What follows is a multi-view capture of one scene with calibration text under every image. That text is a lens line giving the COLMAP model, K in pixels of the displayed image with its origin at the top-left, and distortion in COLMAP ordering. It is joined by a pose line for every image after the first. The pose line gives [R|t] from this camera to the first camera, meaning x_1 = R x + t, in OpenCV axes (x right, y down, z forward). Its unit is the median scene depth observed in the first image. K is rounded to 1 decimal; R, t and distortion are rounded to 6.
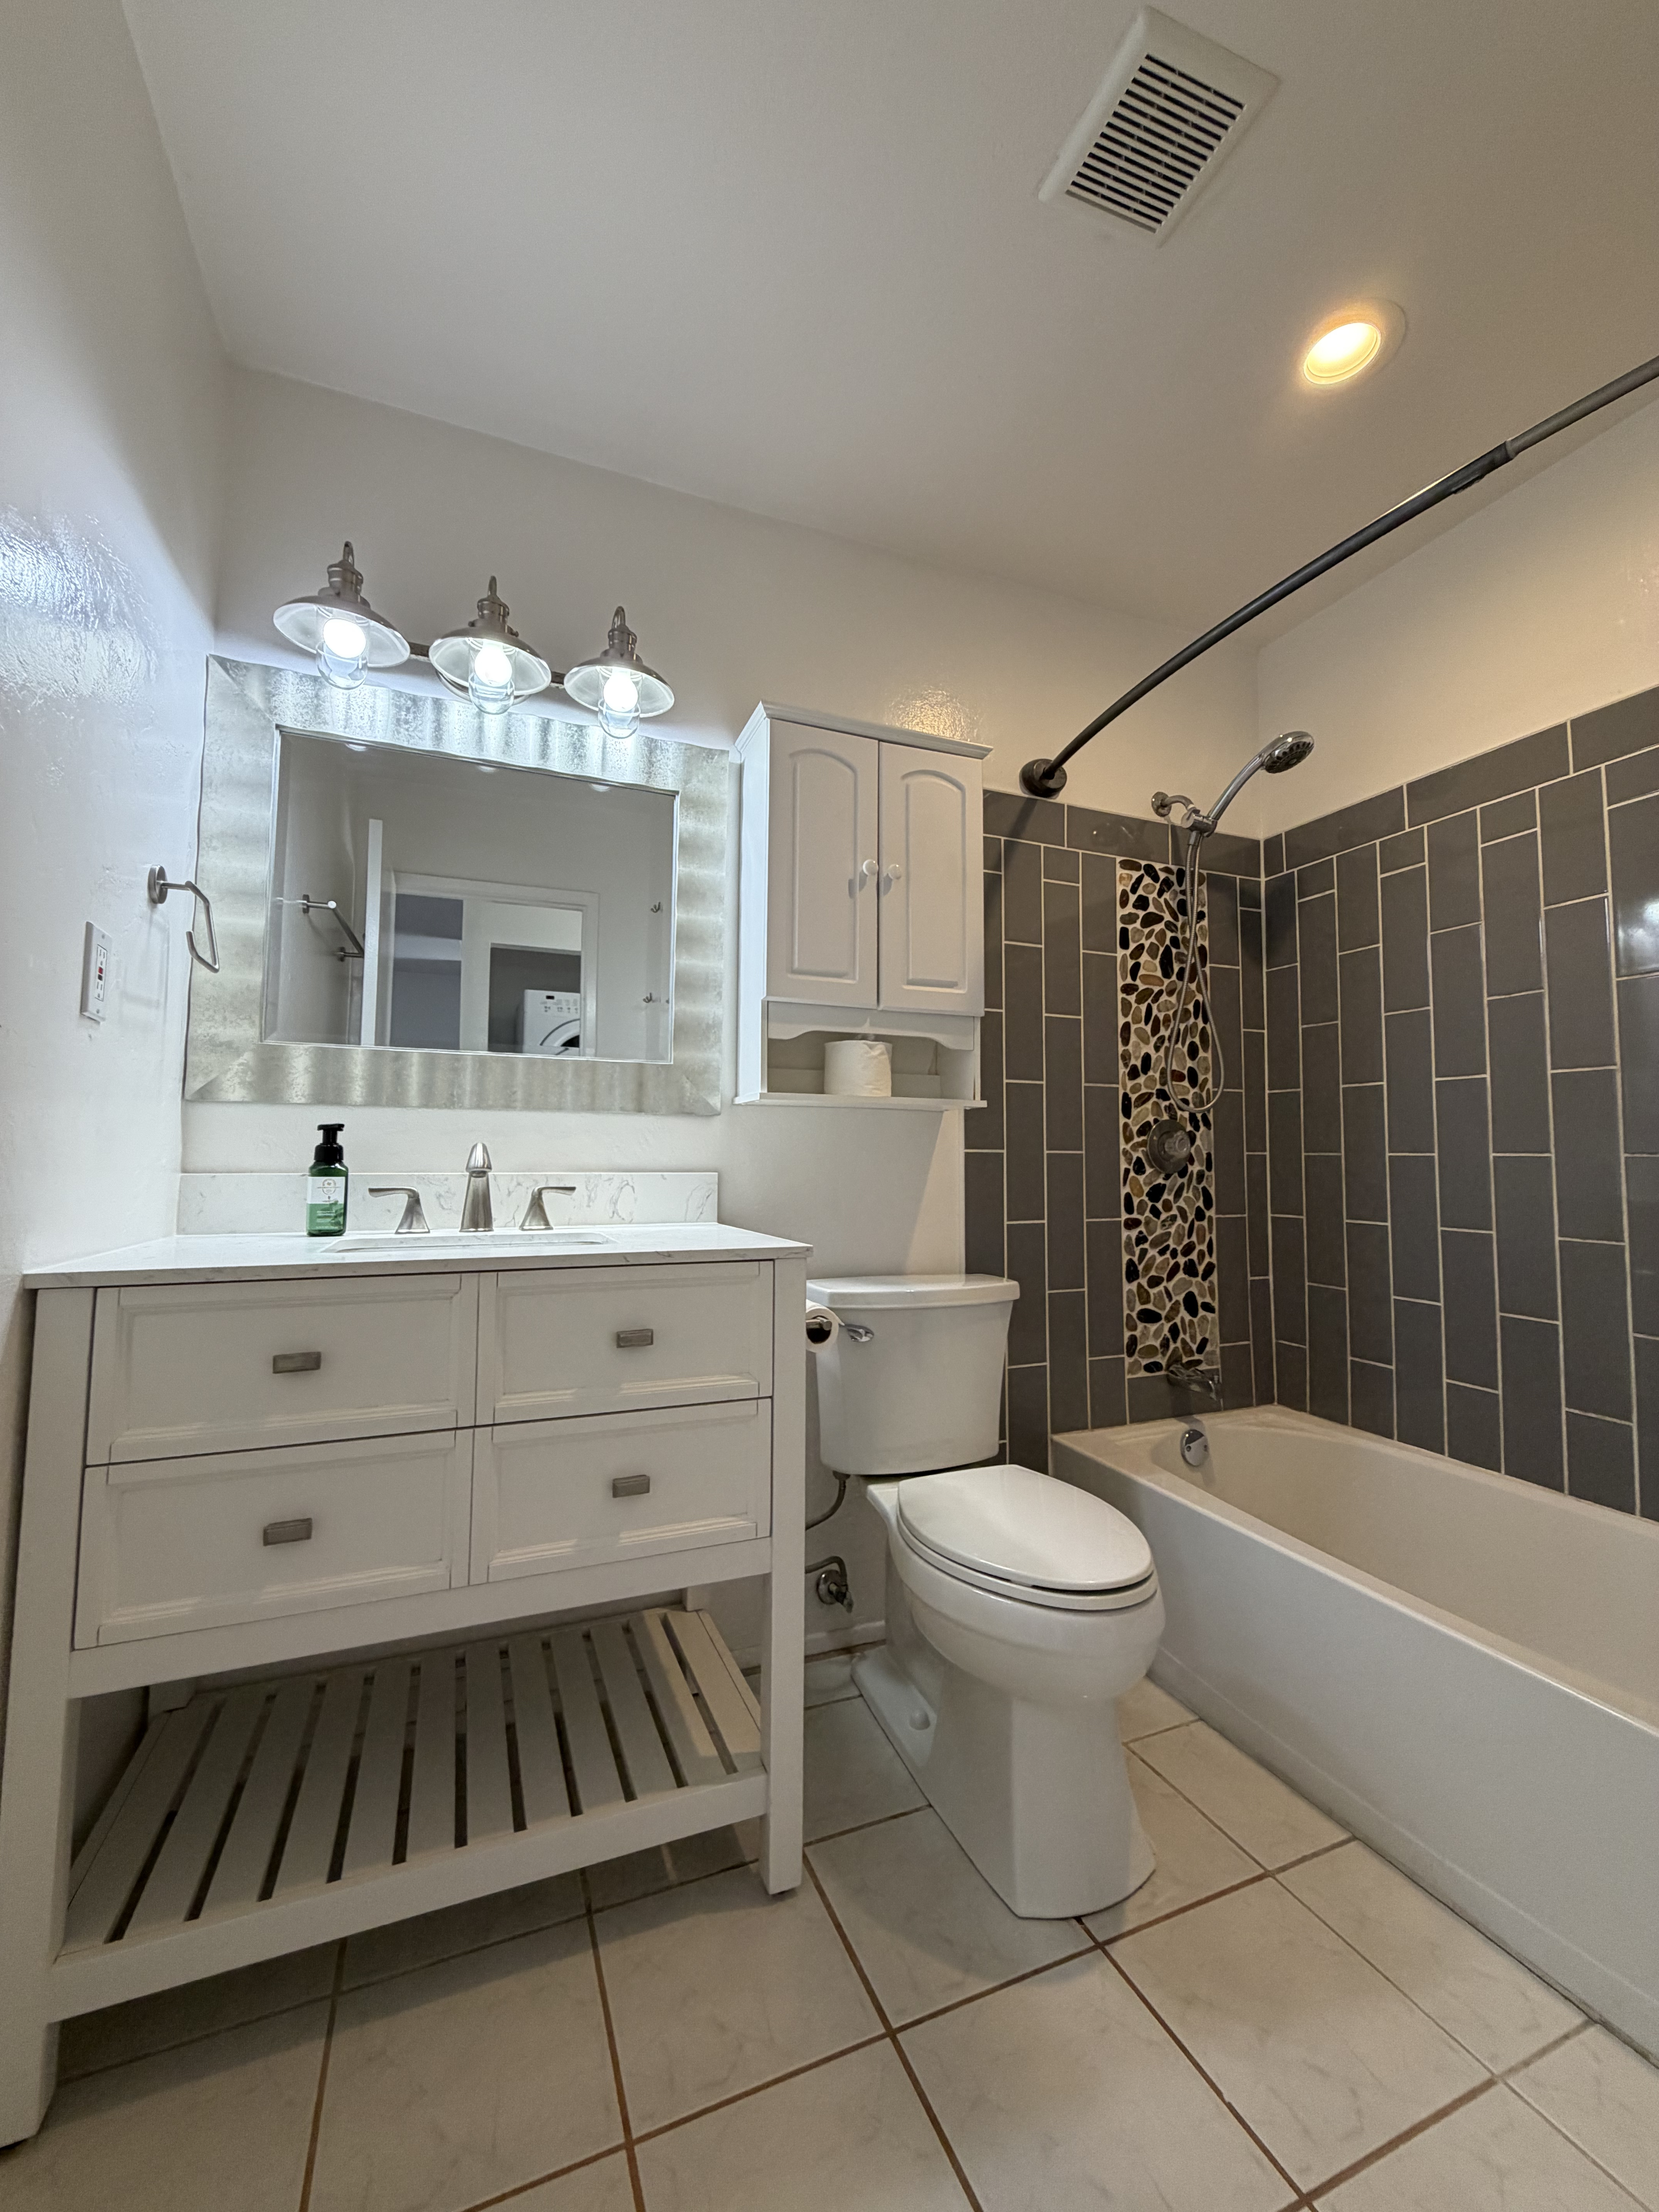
lens RADIAL K [[890.1, 0, 831.2], [0, 890.1, 1101.9], [0, 0, 1]] dist [-0.001465, -0.000740]
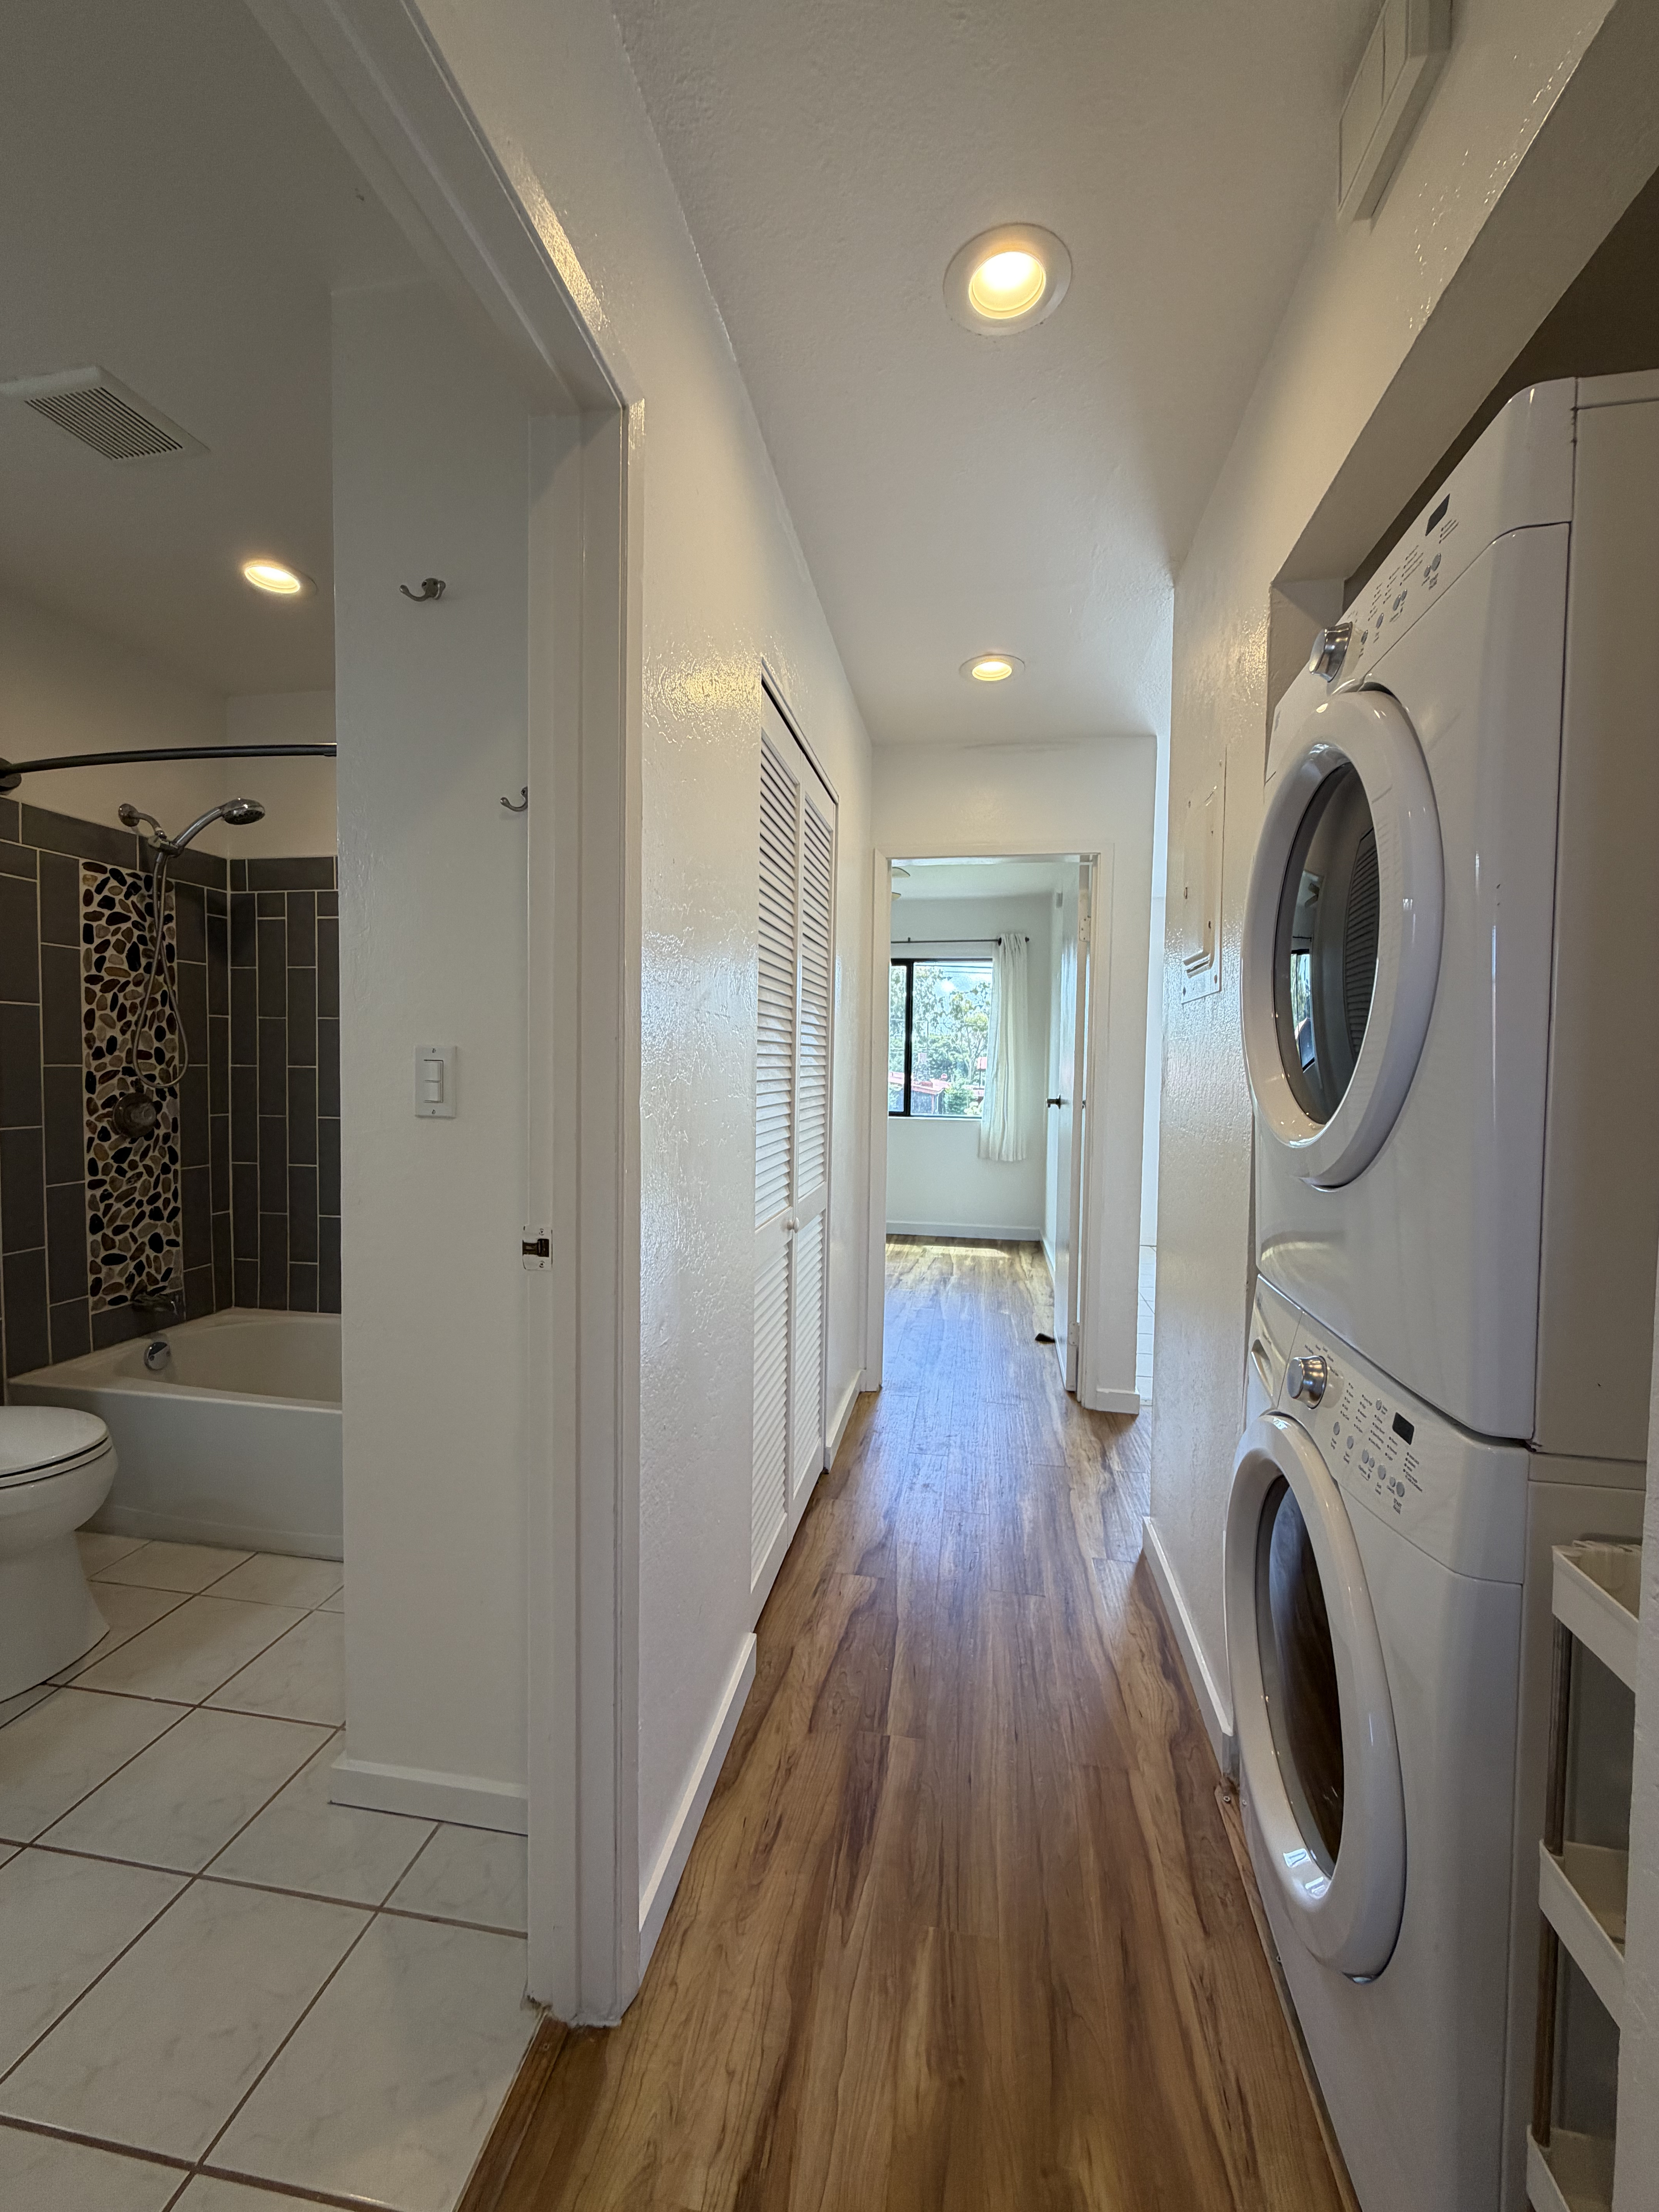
lens RADIAL K [[890.1, 0, 836.8], [0, 890.1, 1100.8], [0, 0, 1]] dist [-0.001465, -0.000740]
pose [[0.531154, -0.030856, 0.846713, -0.125834], [-0.063878, 0.995034, 0.076332, -0.119137], [-0.844864, -0.094630, 0.526546, -0.410622]]
